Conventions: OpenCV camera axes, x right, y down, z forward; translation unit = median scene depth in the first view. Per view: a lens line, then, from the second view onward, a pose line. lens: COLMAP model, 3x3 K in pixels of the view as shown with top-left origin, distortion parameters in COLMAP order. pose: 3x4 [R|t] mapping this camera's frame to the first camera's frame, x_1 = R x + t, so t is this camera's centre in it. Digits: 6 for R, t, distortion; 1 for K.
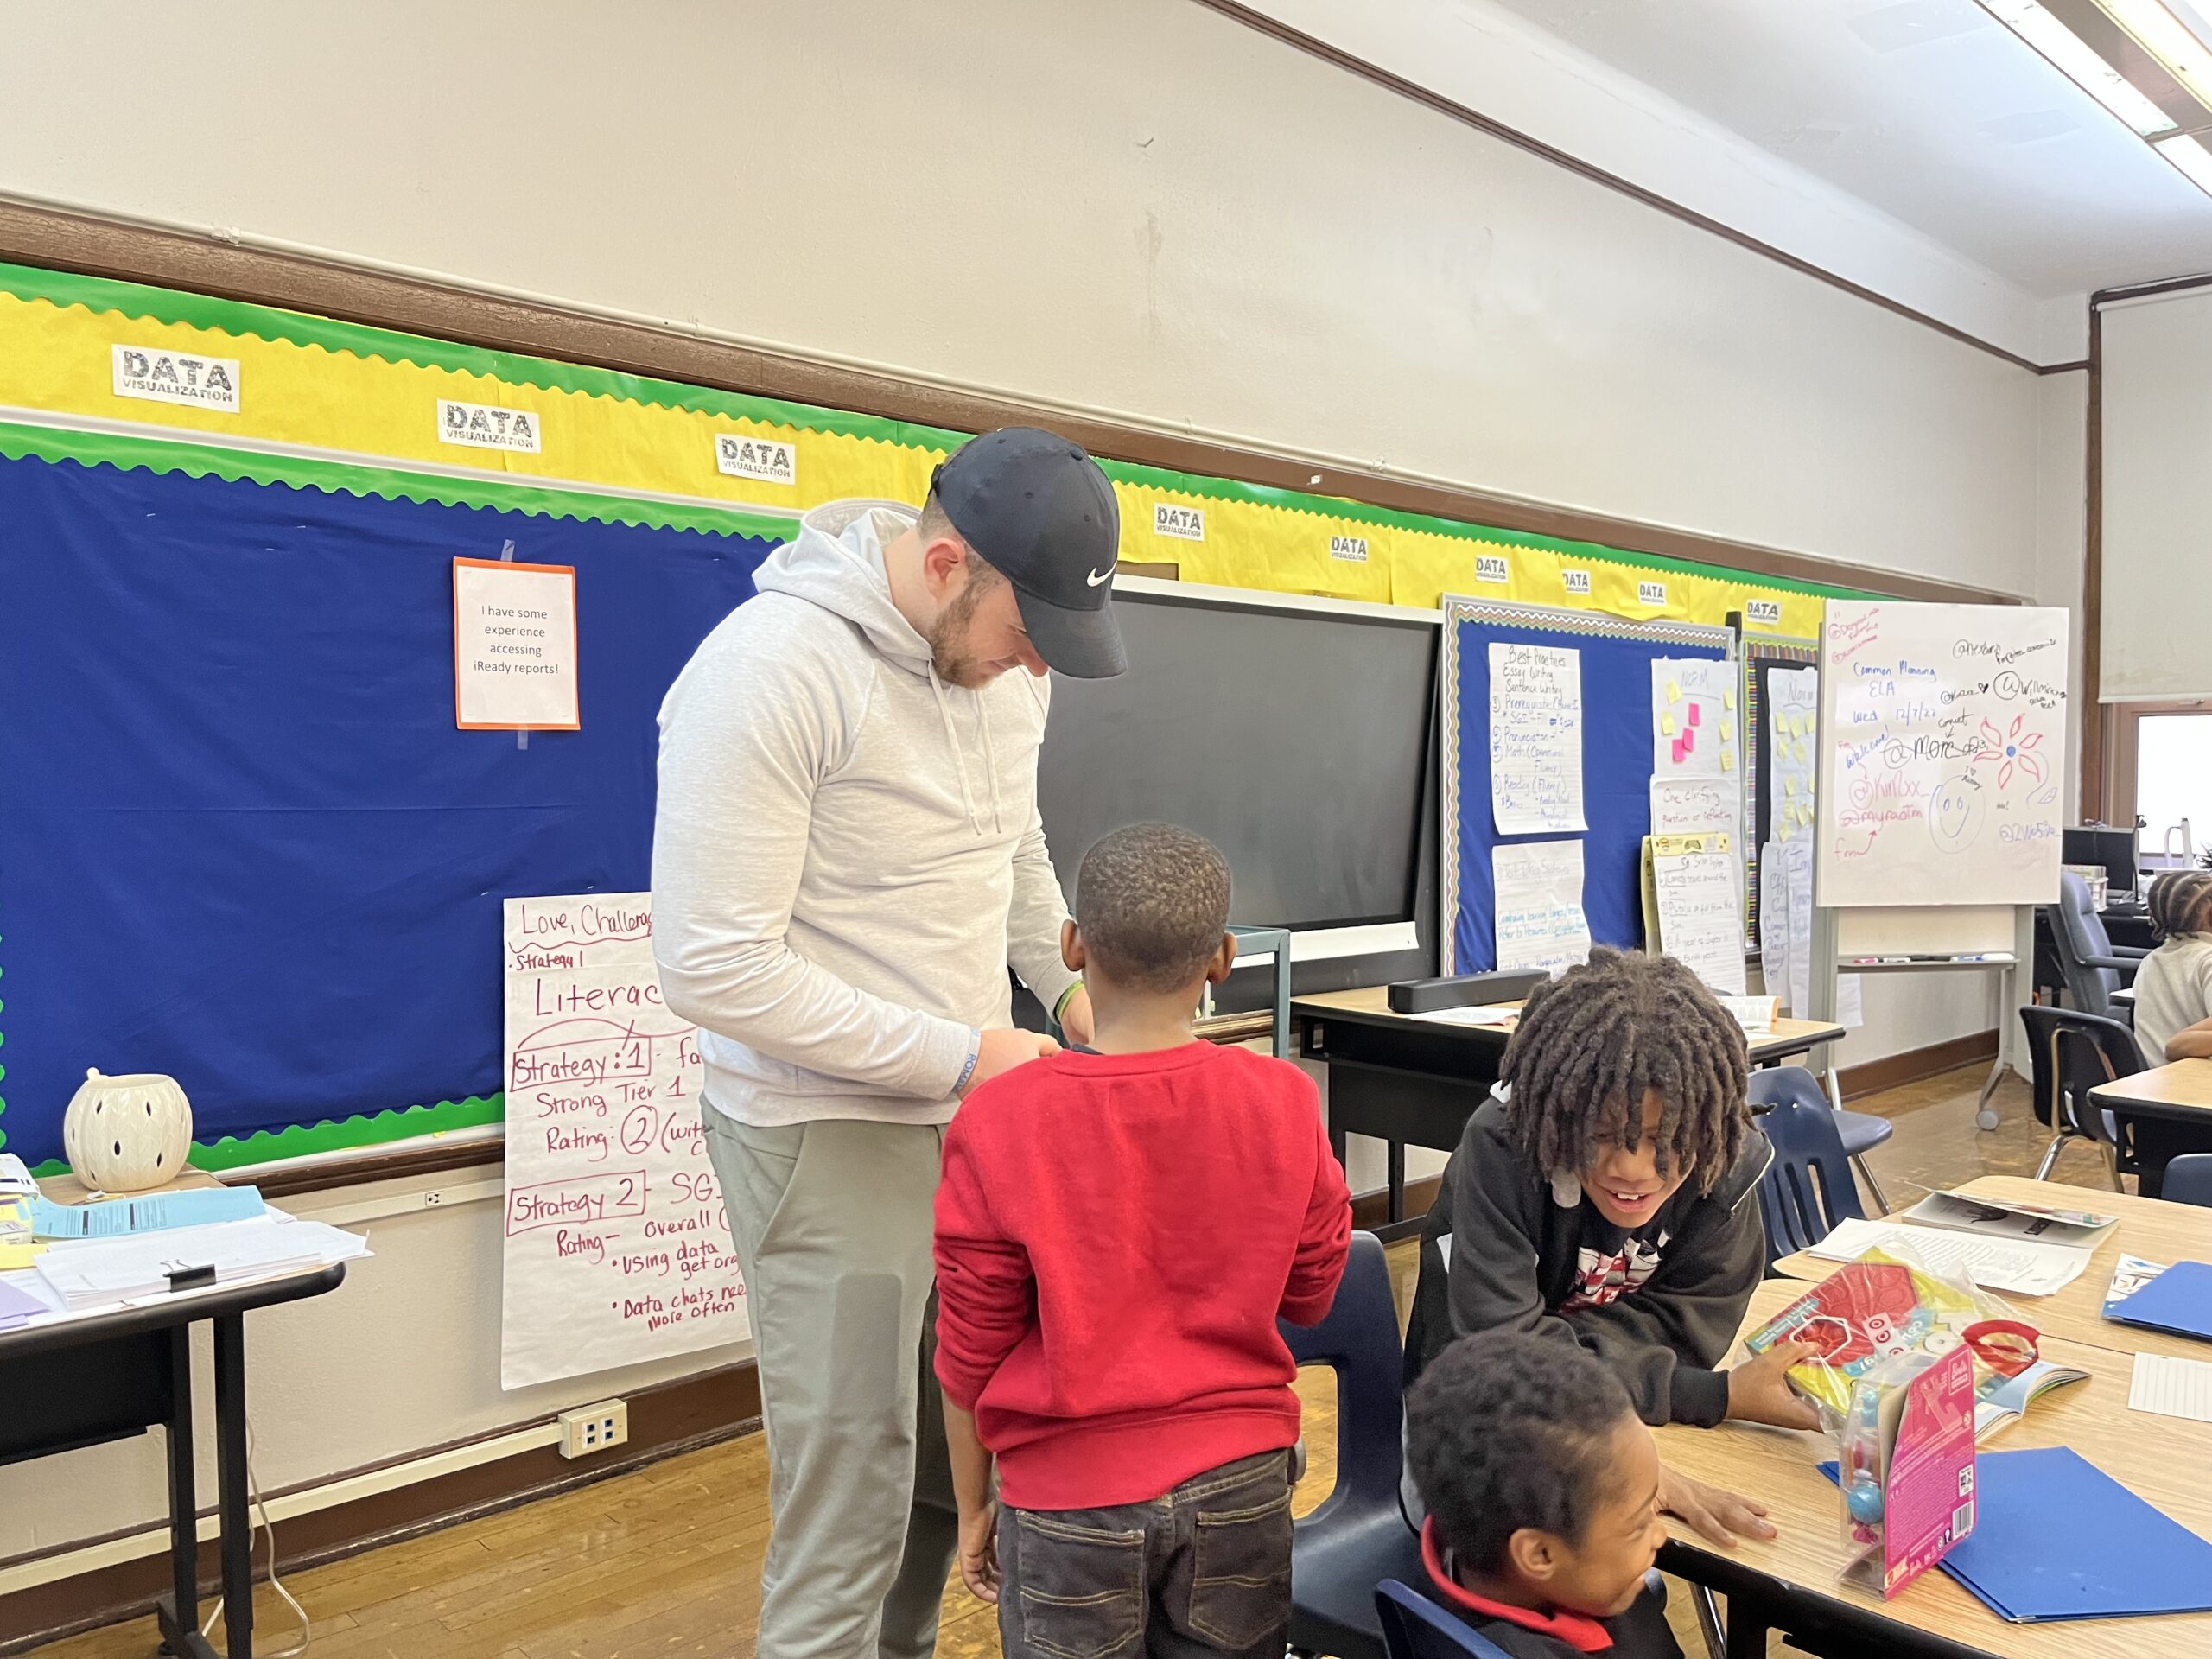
lens RADIAL K [[1699.0, 0, 1102.0], [0, 1699.0, 841.6], [0, 0, 1]] dist [0.054770, -0.072567]
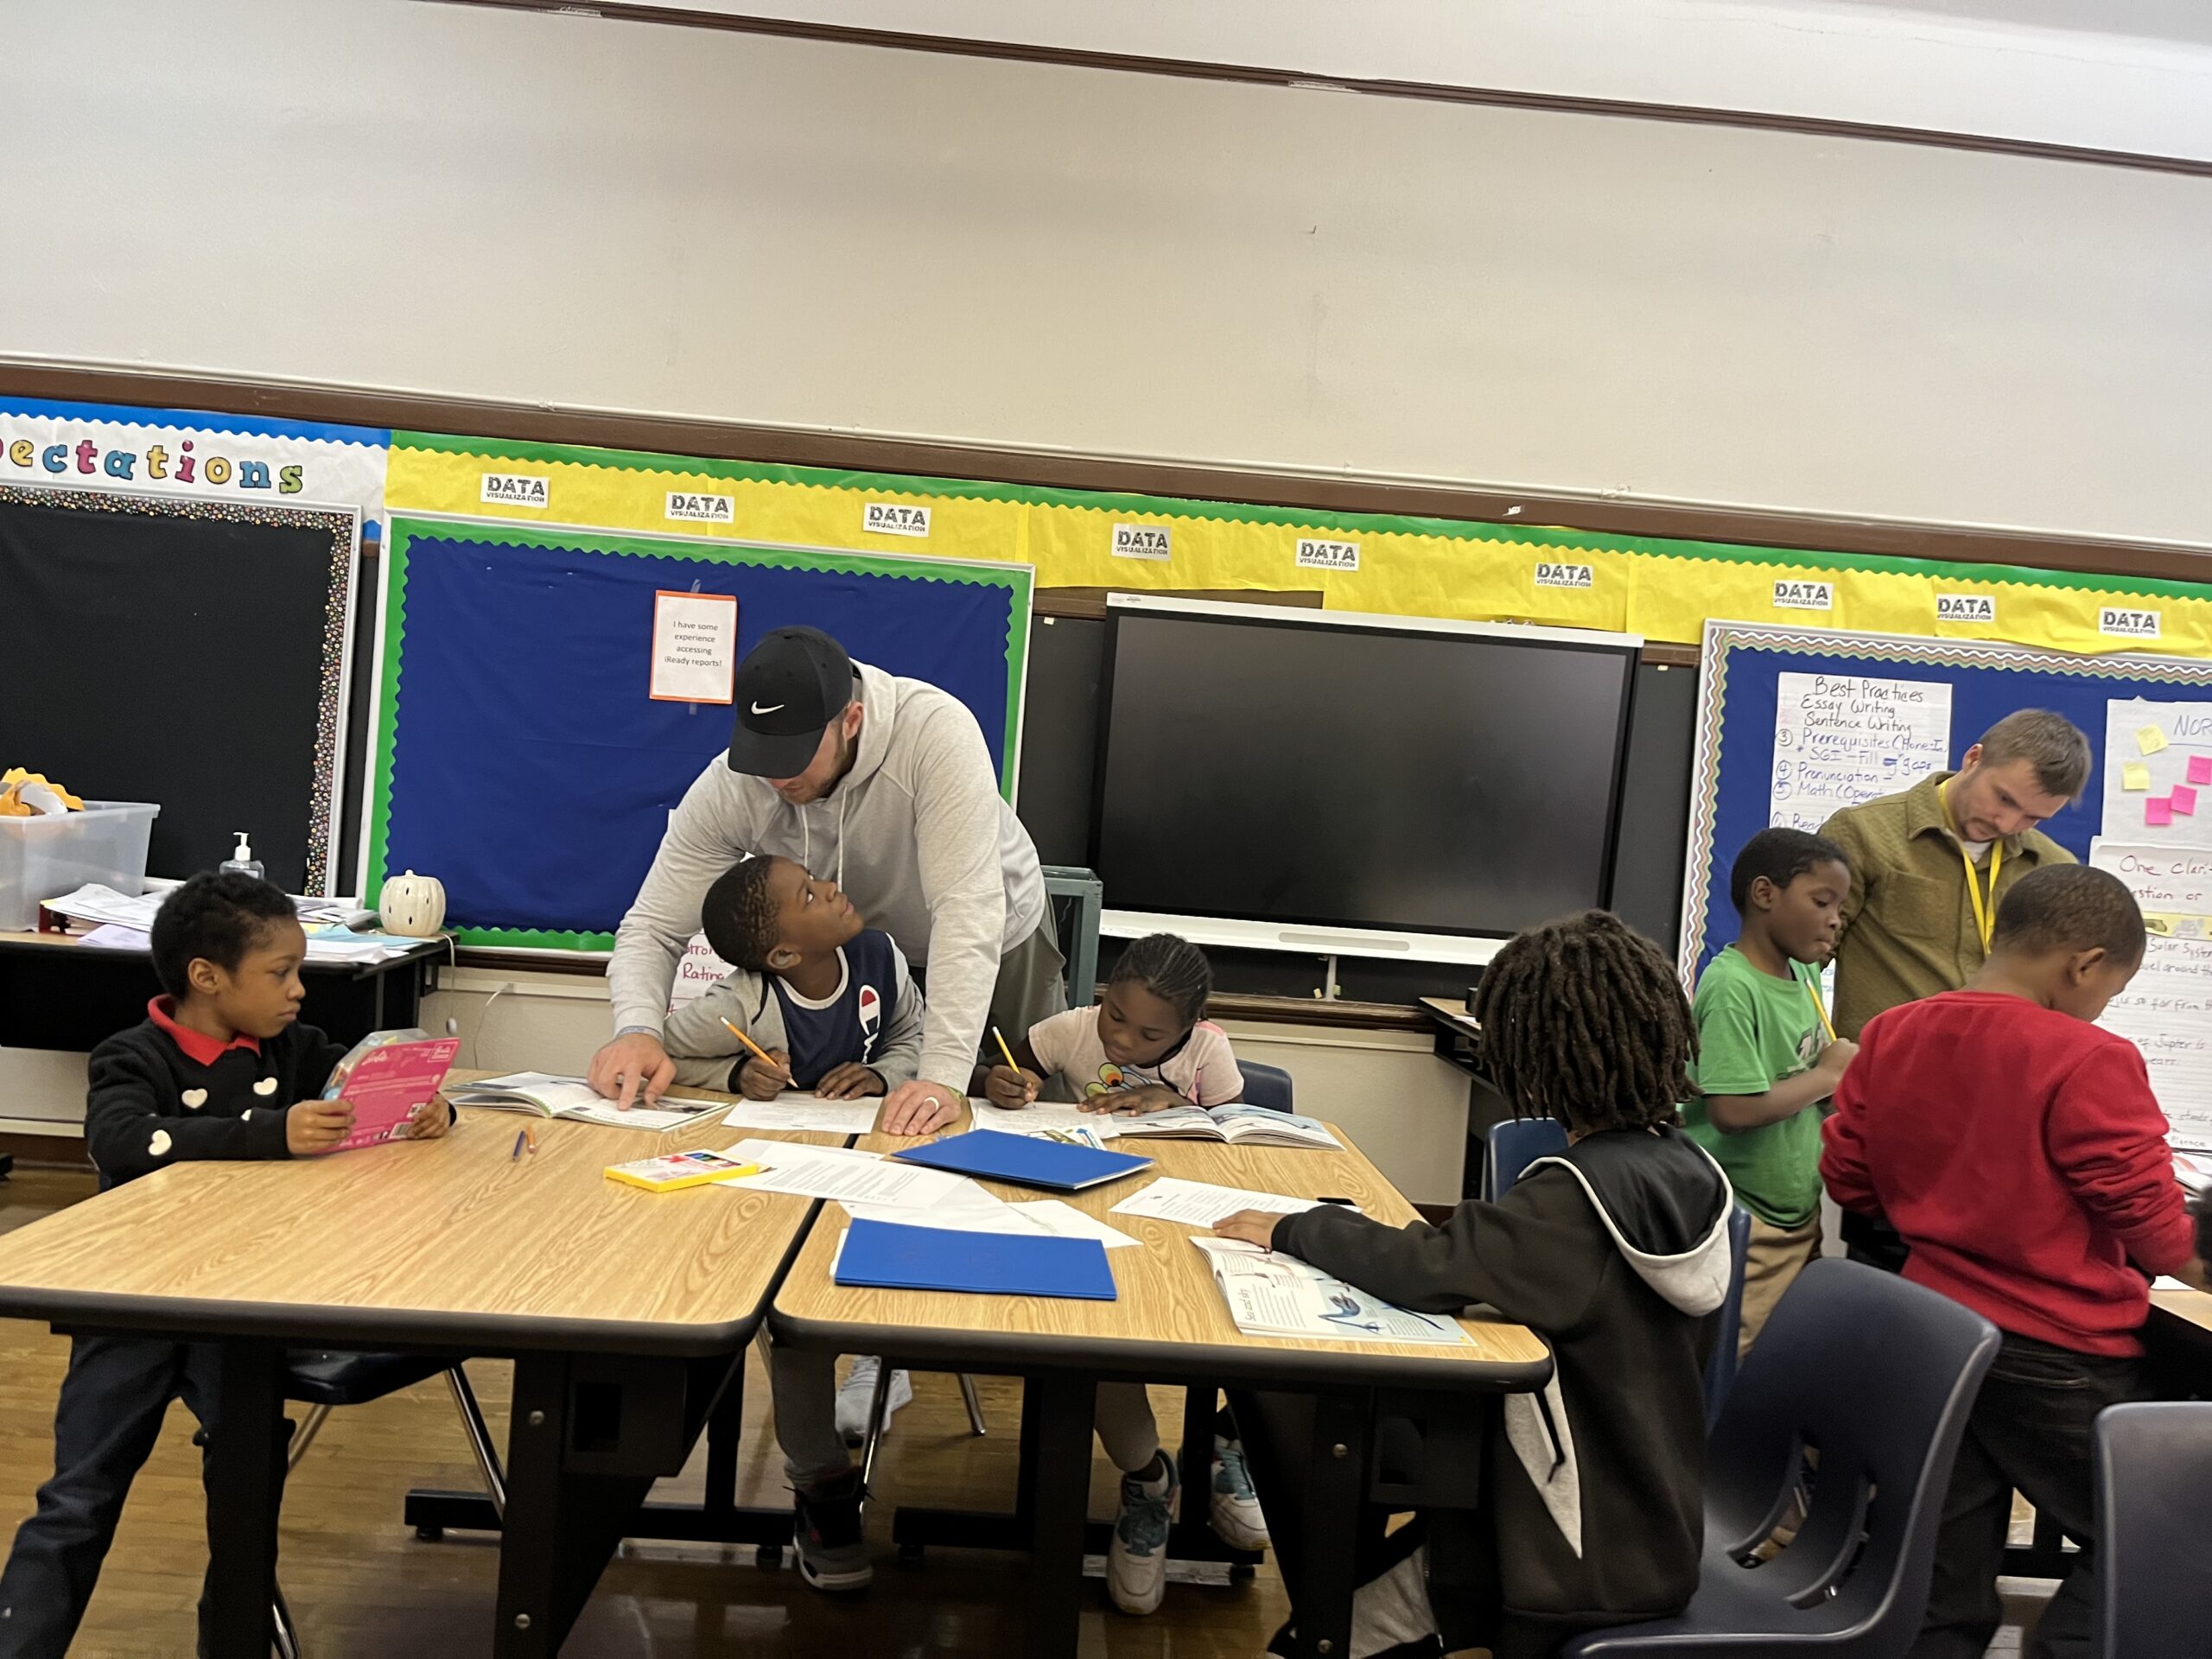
lens RADIAL K [[1699.0, 0, 1094.8], [0, 1699.0, 838.0], [0, 0, 1]] dist [0.054770, -0.072567]
pose [[0.754806, 0.071117, -0.652081, 0.678618], [-0.099931, 0.994969, -0.007161, 0.022596], [0.648291, 0.070568, 0.758115, 0.056543]]
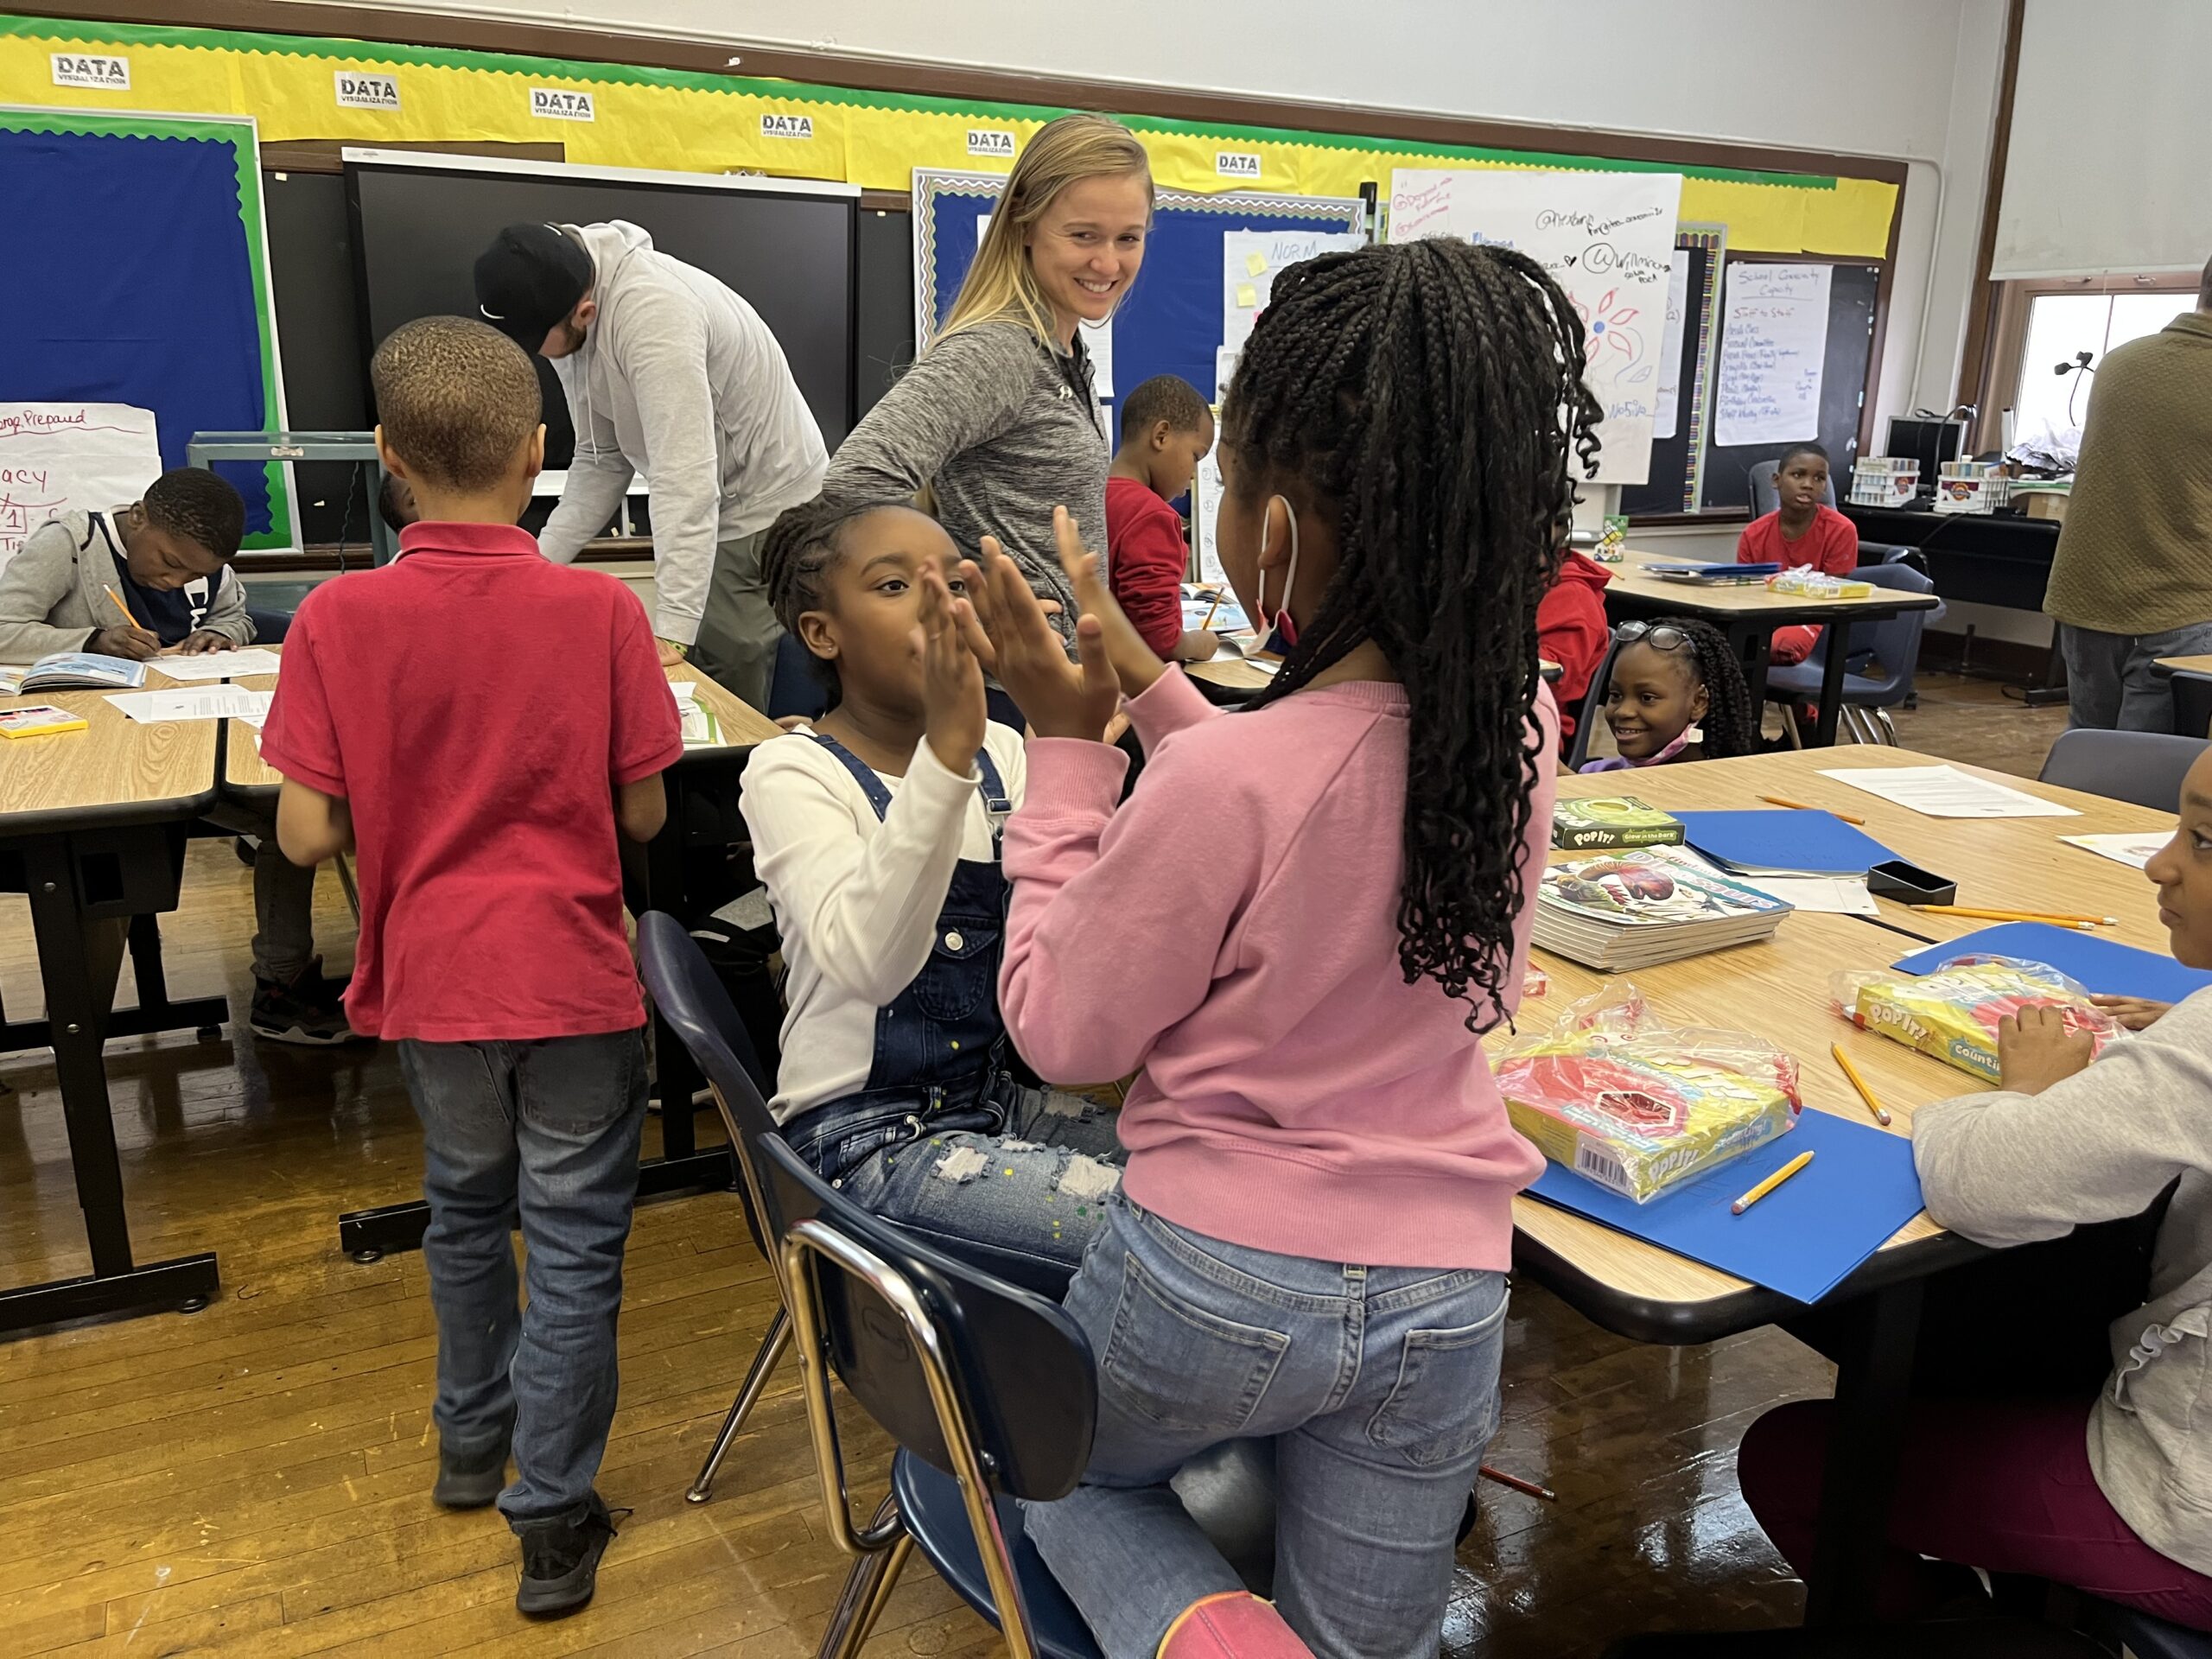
lens RADIAL K [[1699.0, 0, 1114.1], [0, 1699.0, 838.4], [0, 0, 1]] dist [0.054770, -0.072567]
pose [[0.956186, 0.094397, -0.277125, 0.790148], [-0.028776, 0.972312, 0.231910, 0.019107], [0.291343, -0.213774, 0.932427, -0.108672]]
